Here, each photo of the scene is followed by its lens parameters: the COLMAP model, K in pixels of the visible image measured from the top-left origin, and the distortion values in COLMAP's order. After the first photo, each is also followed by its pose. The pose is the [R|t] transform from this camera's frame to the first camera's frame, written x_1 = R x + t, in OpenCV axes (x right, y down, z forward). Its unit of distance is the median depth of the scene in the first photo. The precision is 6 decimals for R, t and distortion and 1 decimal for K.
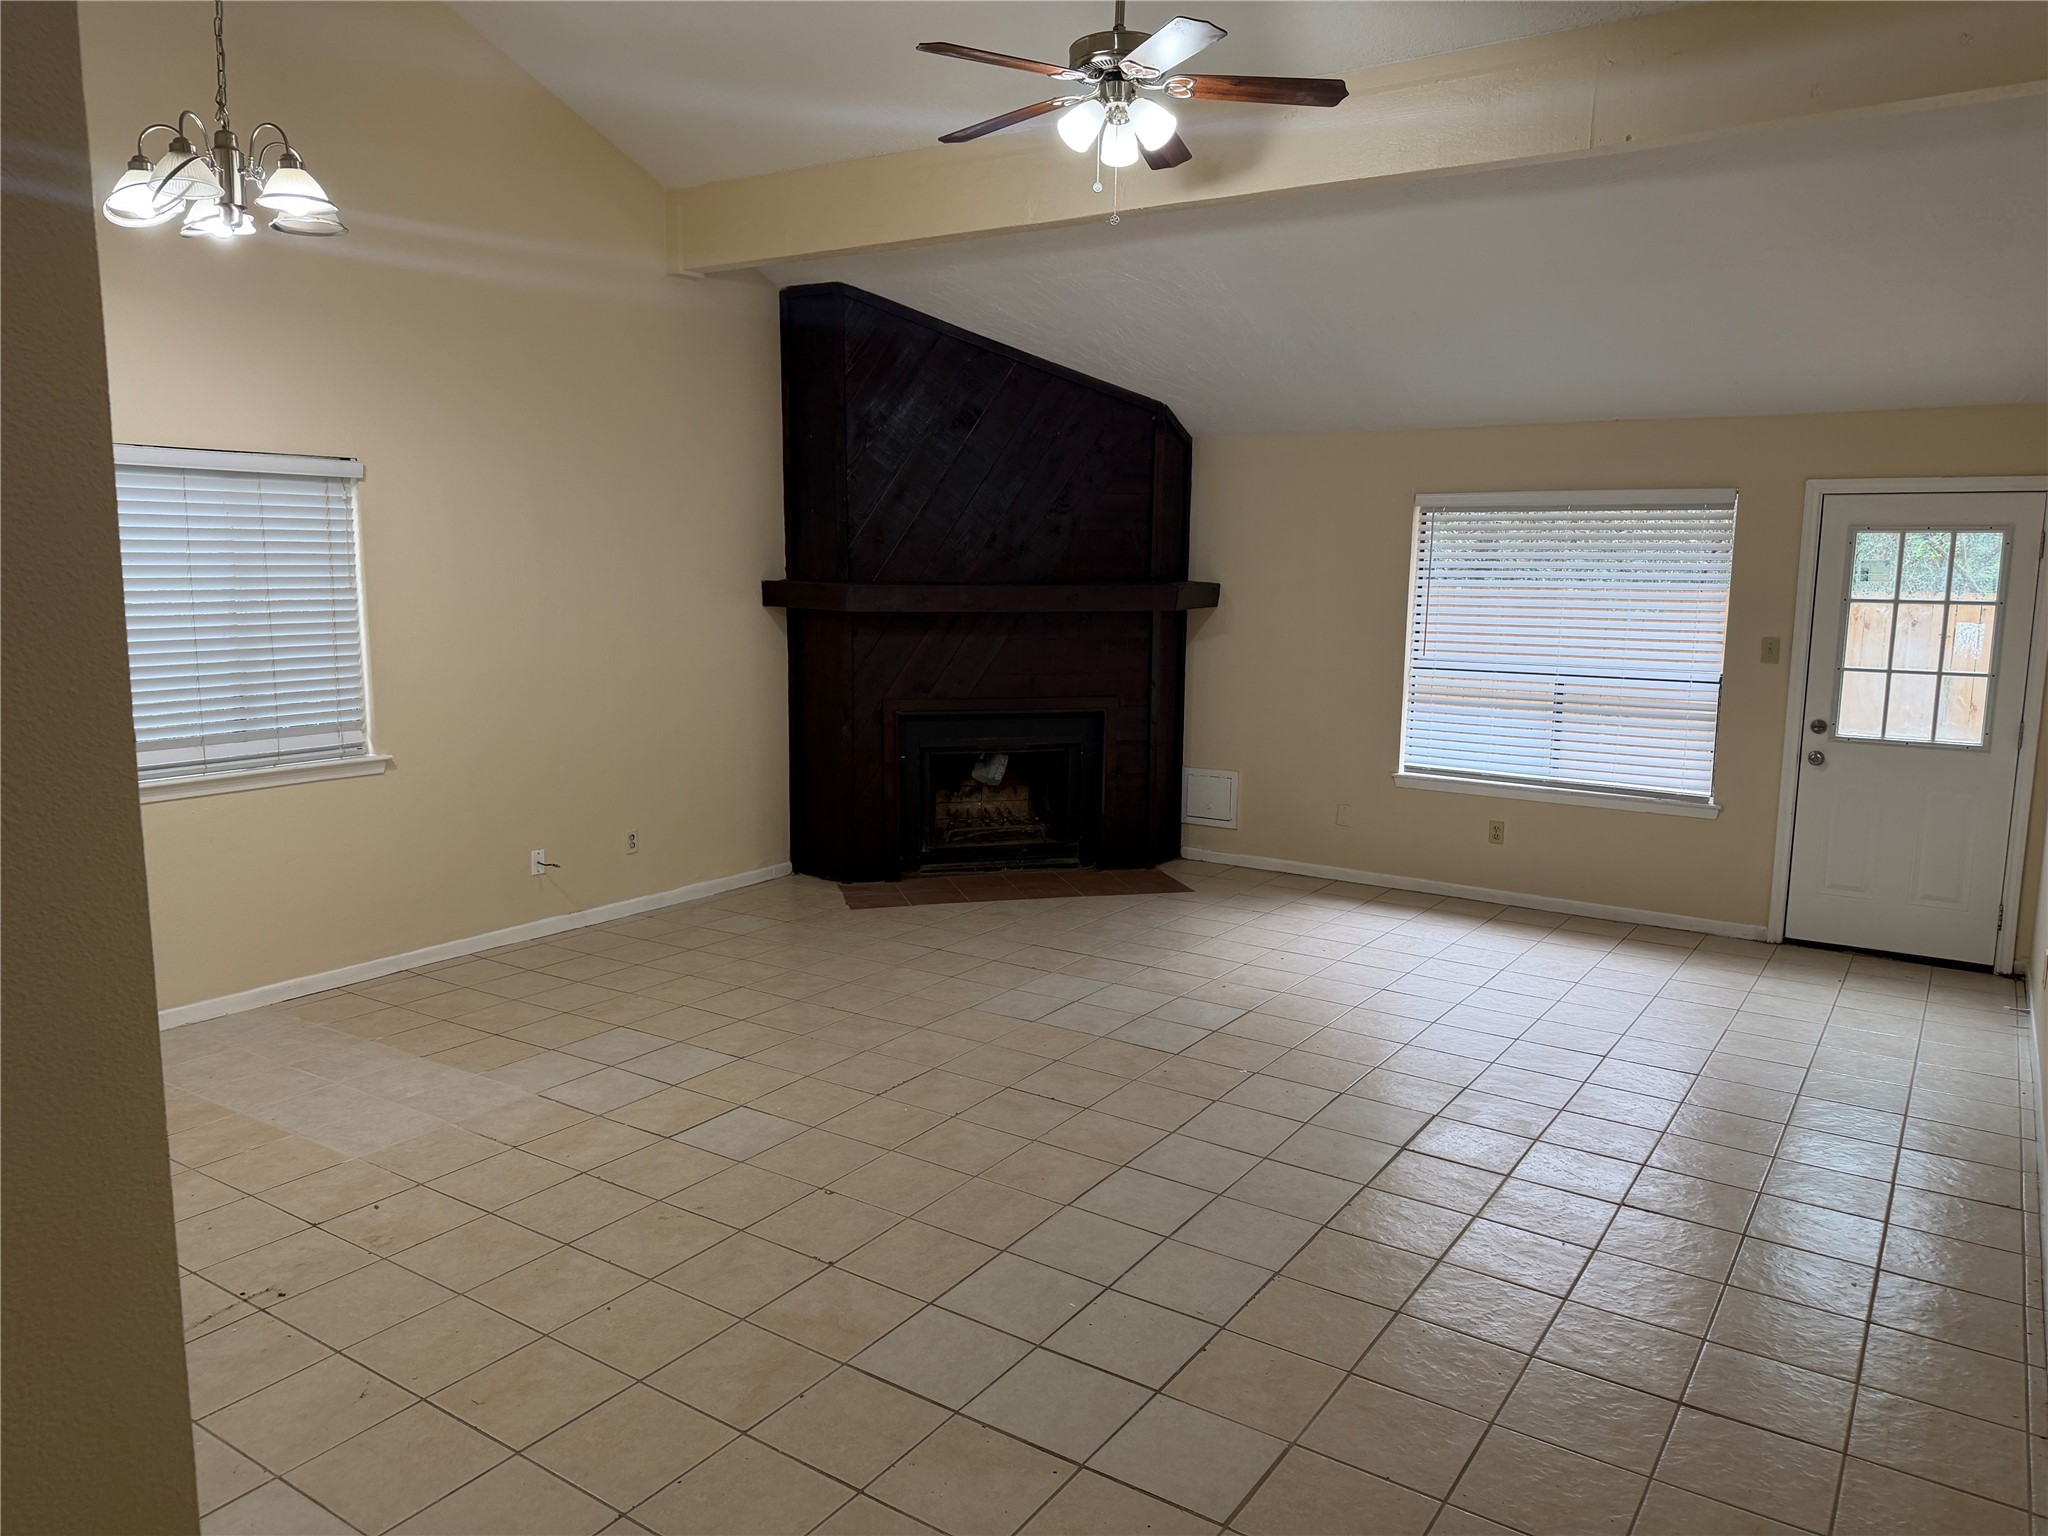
lens RADIAL K [[1379.4, 0, 1018.0], [0, 1379.4, 758.1], [0, 0, 1]] dist [0.040246, -0.069490]
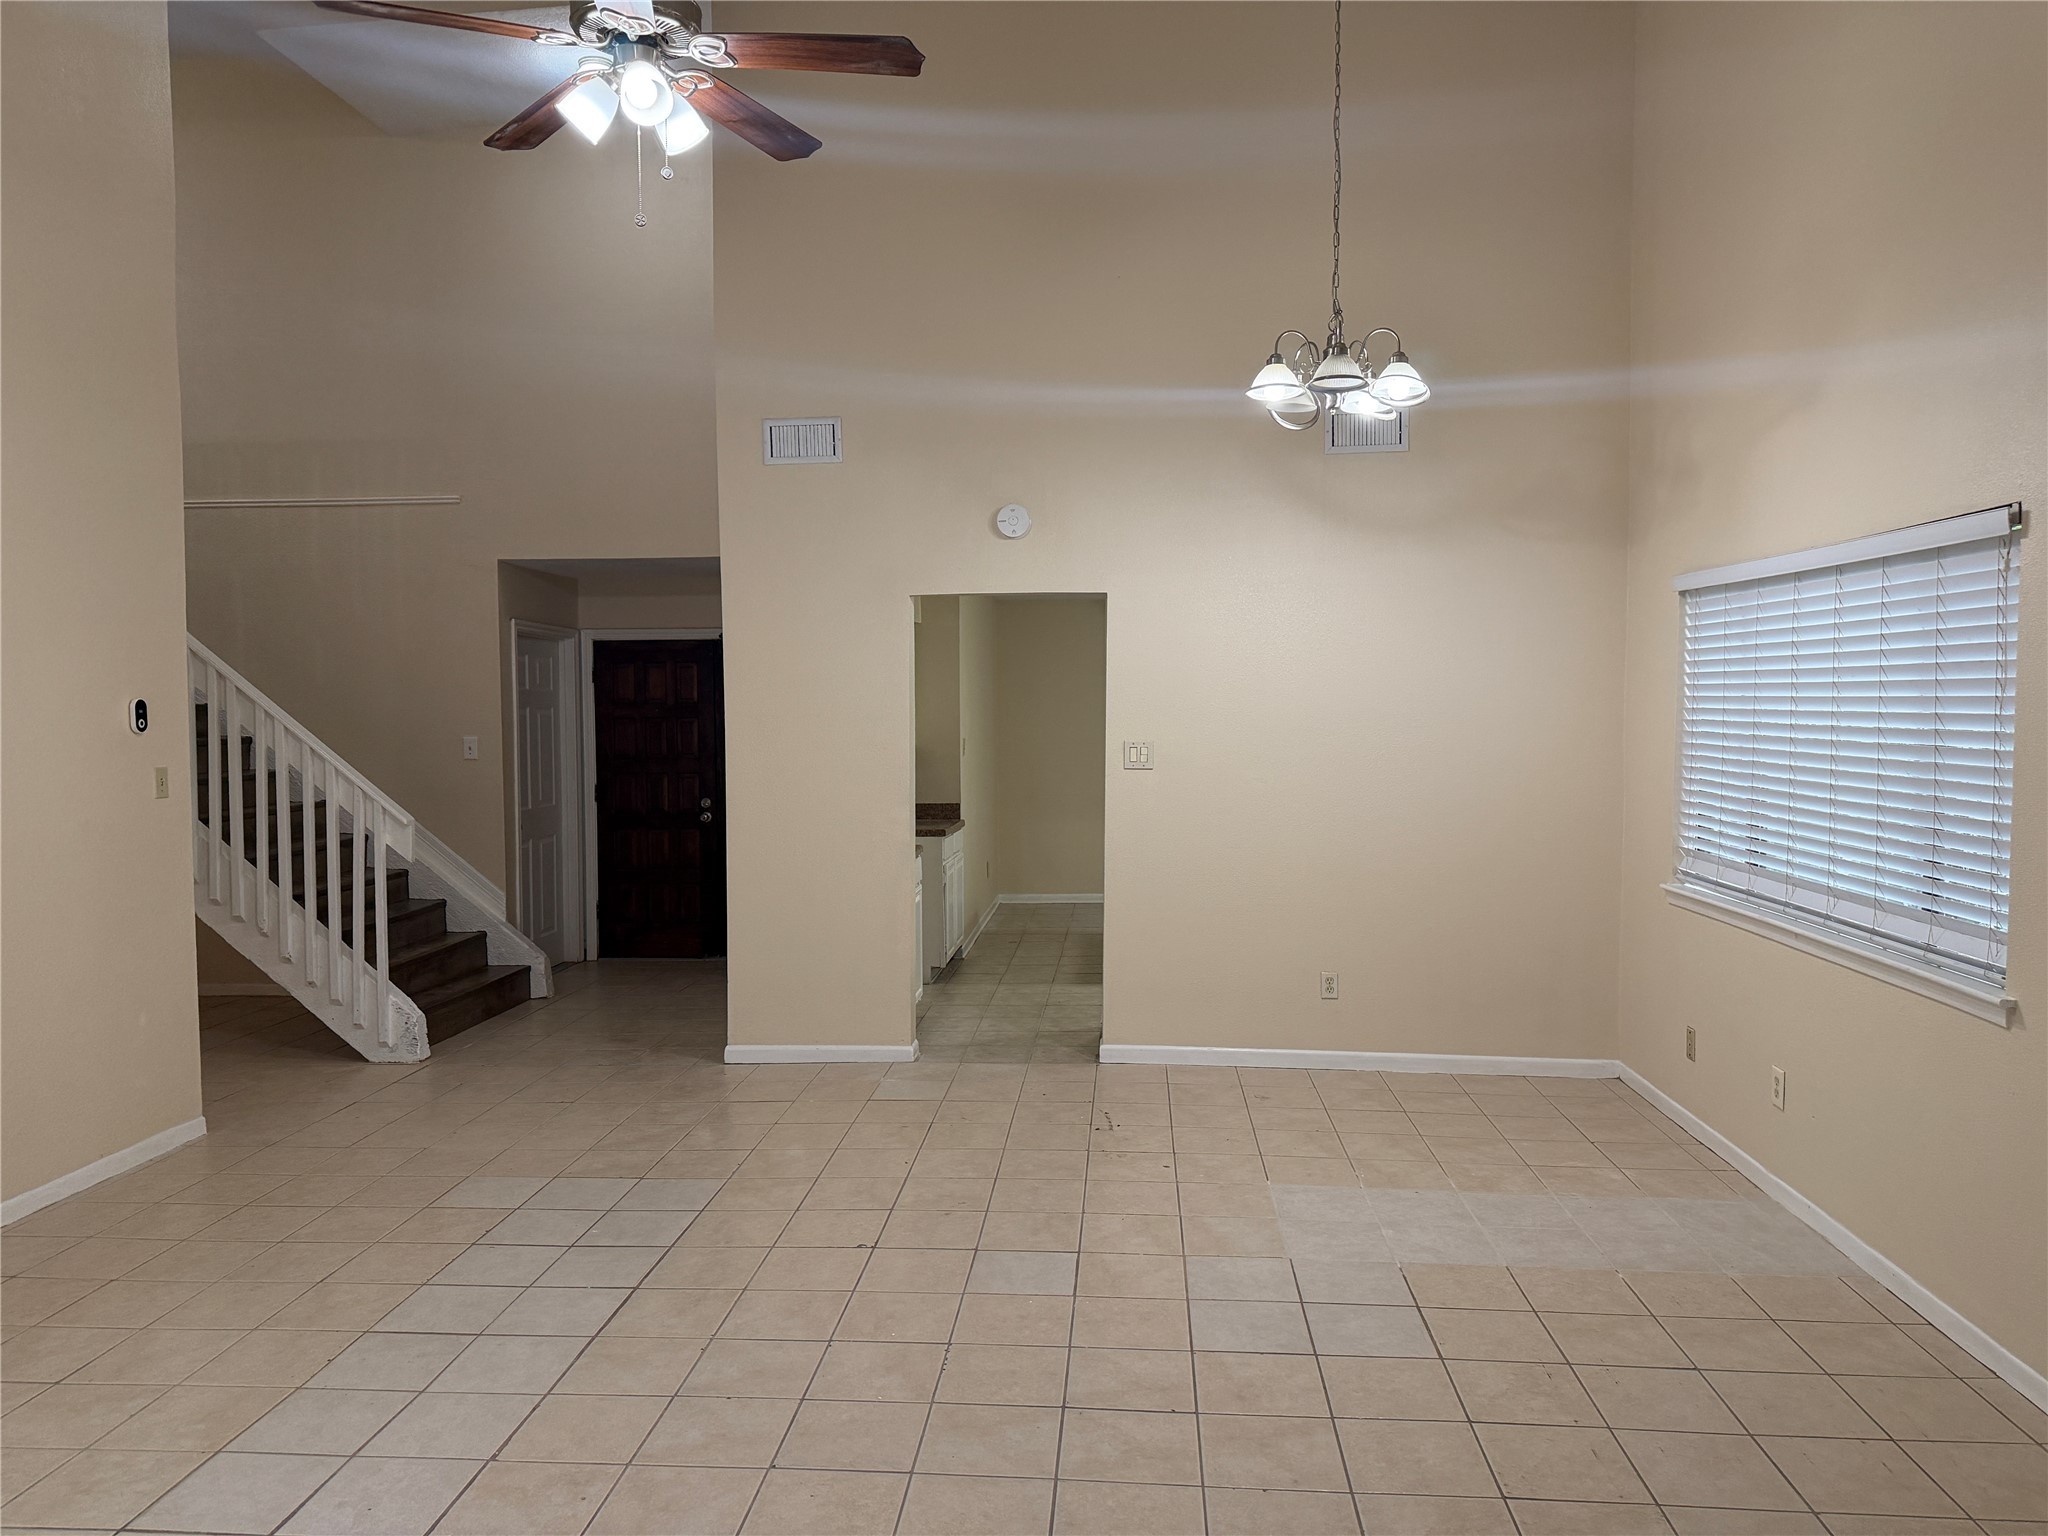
lens RADIAL K [[1417.9, 0, 1024.0], [0, 1417.9, 768.0], [0, 0, 1]] dist [0.082354, -0.104957]
pose [[-0.868769, 0.017036, -0.494925, 0.262702], [-0.073861, 0.983772, 0.163514, -0.215237], [0.489679, 0.178612, -0.853412, 1.697054]]
